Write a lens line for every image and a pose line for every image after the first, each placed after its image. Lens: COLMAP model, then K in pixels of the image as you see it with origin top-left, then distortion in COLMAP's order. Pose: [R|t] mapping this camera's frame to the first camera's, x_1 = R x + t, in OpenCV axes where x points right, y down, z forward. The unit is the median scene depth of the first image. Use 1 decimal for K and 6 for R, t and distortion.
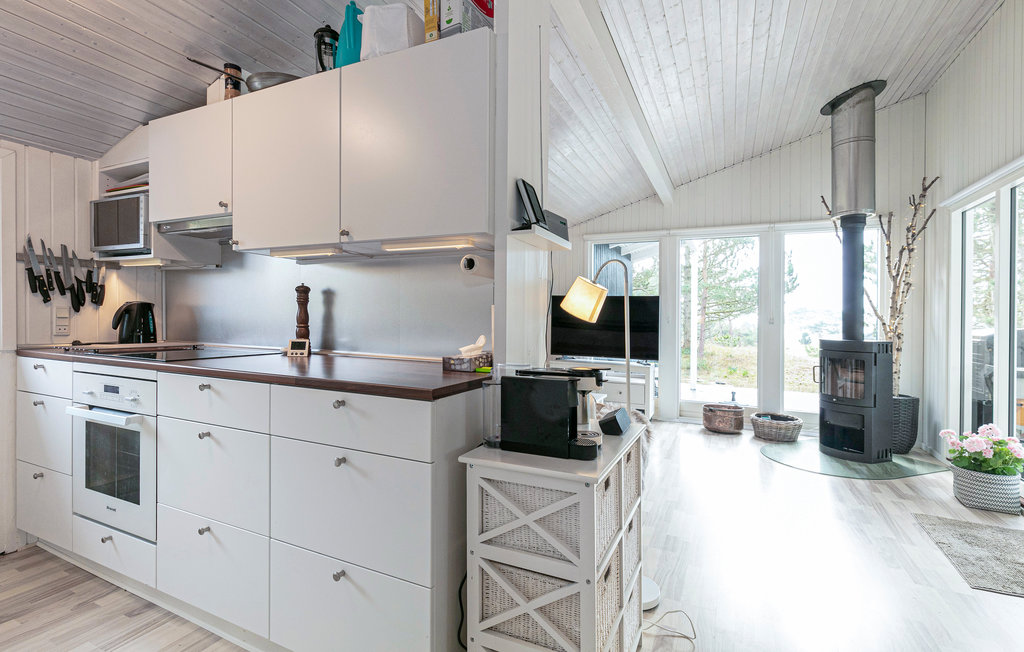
lens RADIAL K [[463.1, 0, 514.8], [0, 463.1, 320.6], [0, 0, 1]] dist [0.009190, 0.000676]
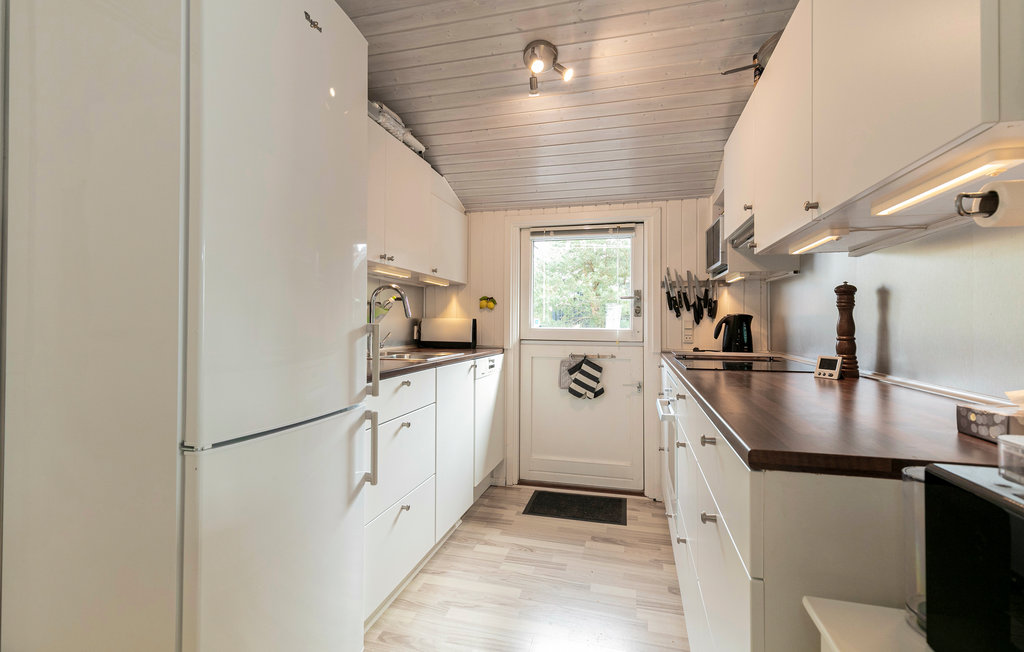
lens RADIAL K [[463.1, 0, 509.6], [0, 463.1, 321.7], [0, 0, 1]] dist [0.009190, 0.000676]
pose [[0.186020, -0.018623, -0.982369, 0.174852], [-0.005485, 0.999785, -0.019992, 0.002142], [0.982531, 0.009107, 0.185878, 0.311298]]
